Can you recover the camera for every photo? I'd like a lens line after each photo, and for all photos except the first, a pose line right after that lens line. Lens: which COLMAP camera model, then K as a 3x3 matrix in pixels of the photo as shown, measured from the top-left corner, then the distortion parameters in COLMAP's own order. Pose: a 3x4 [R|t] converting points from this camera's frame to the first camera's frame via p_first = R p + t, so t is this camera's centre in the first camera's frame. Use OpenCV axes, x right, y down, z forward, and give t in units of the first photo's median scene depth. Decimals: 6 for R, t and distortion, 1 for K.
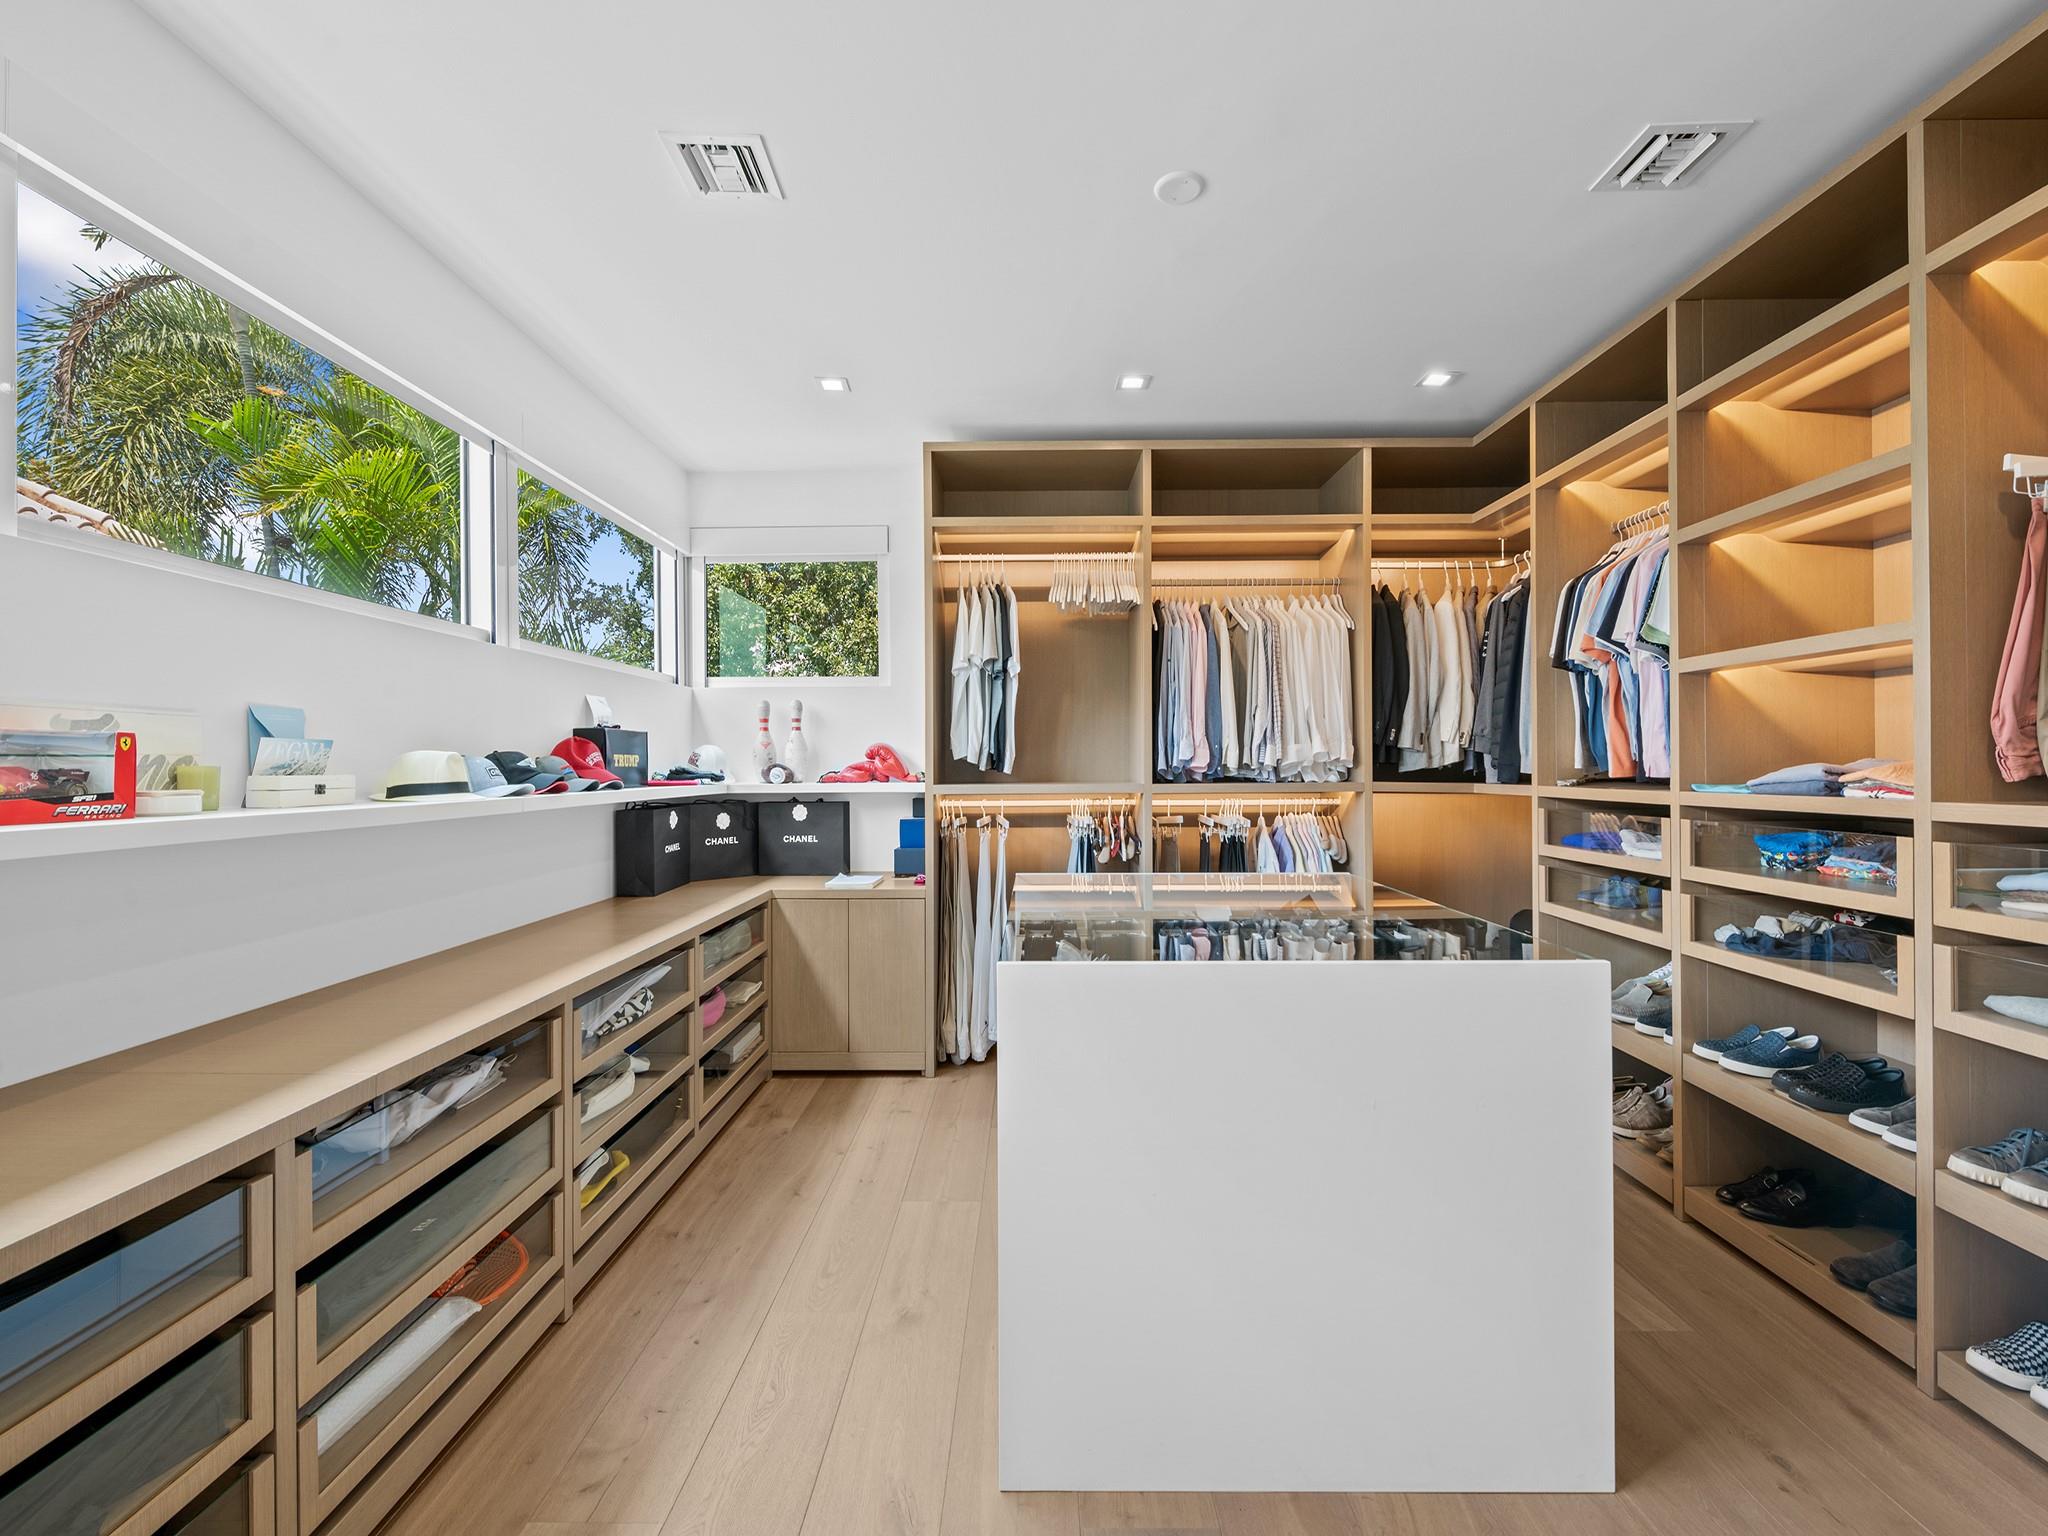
lens RADIAL K [[906.1, 0, 1017.0], [0, 906.1, 767.3], [0, 0, 1]] dist [0.016844, -0.000610]
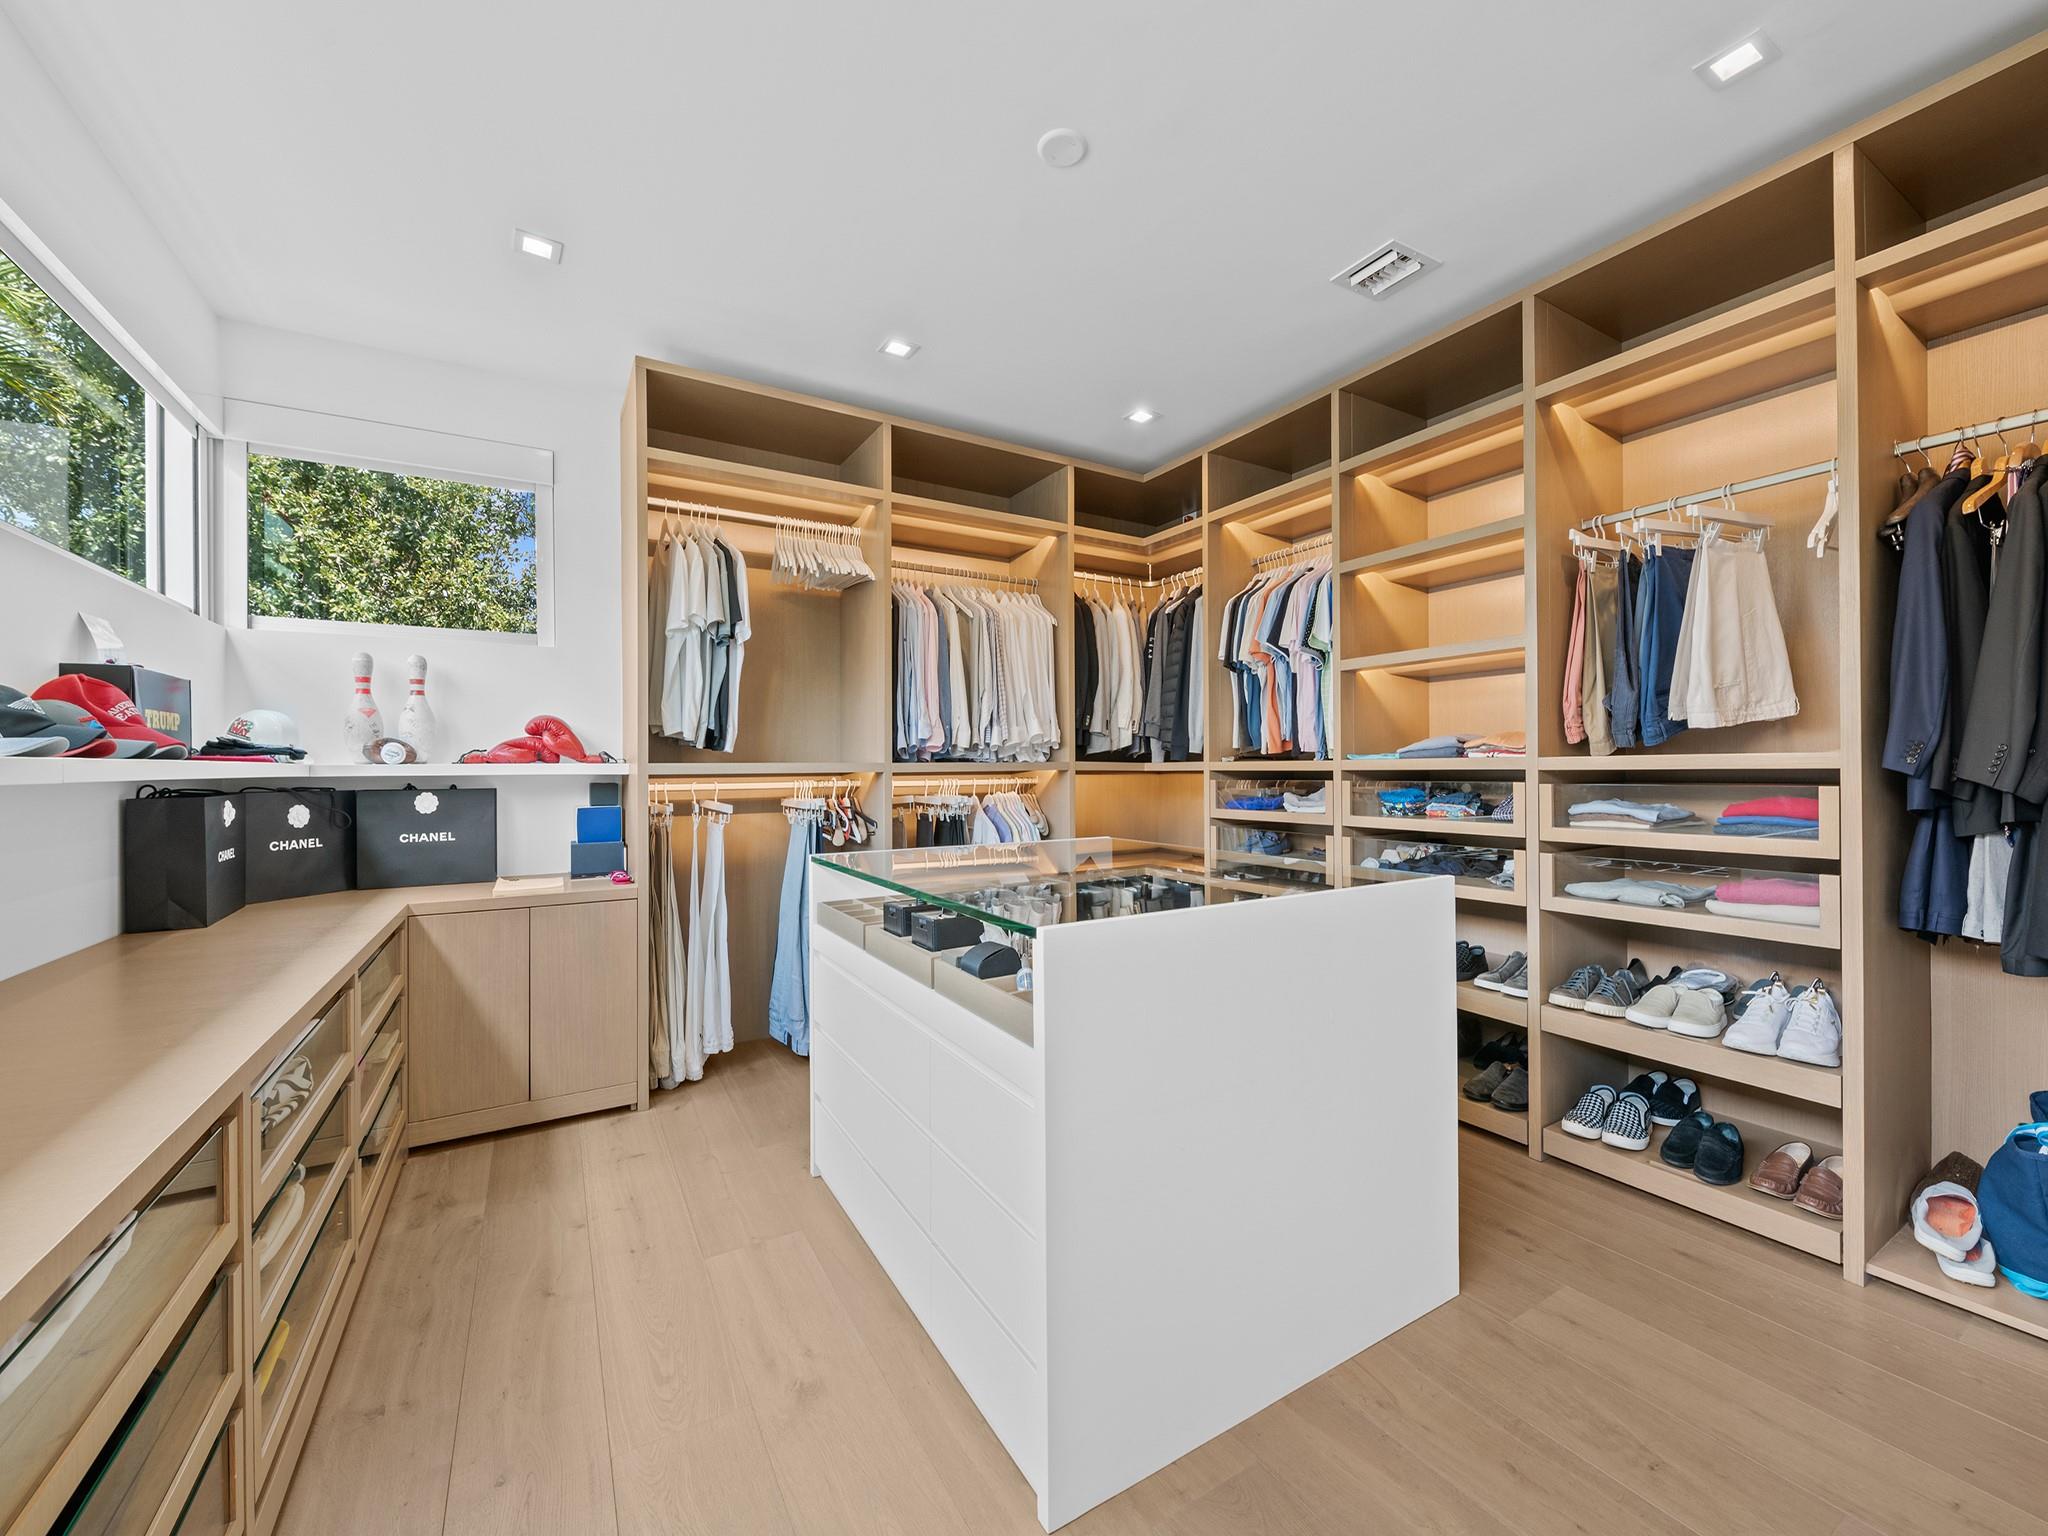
lens RADIAL K [[832.5, 0, 1033.8], [0, 832.5, 768.4], [0, 0, 1]] dist [0.018007, -0.006488]
pose [[0.845897, -0.000313, 0.533346, -0.204874], [0.003885, 0.999977, -0.005574, 0.030109], [-0.533332, 0.006787, 0.845879, 0.147578]]
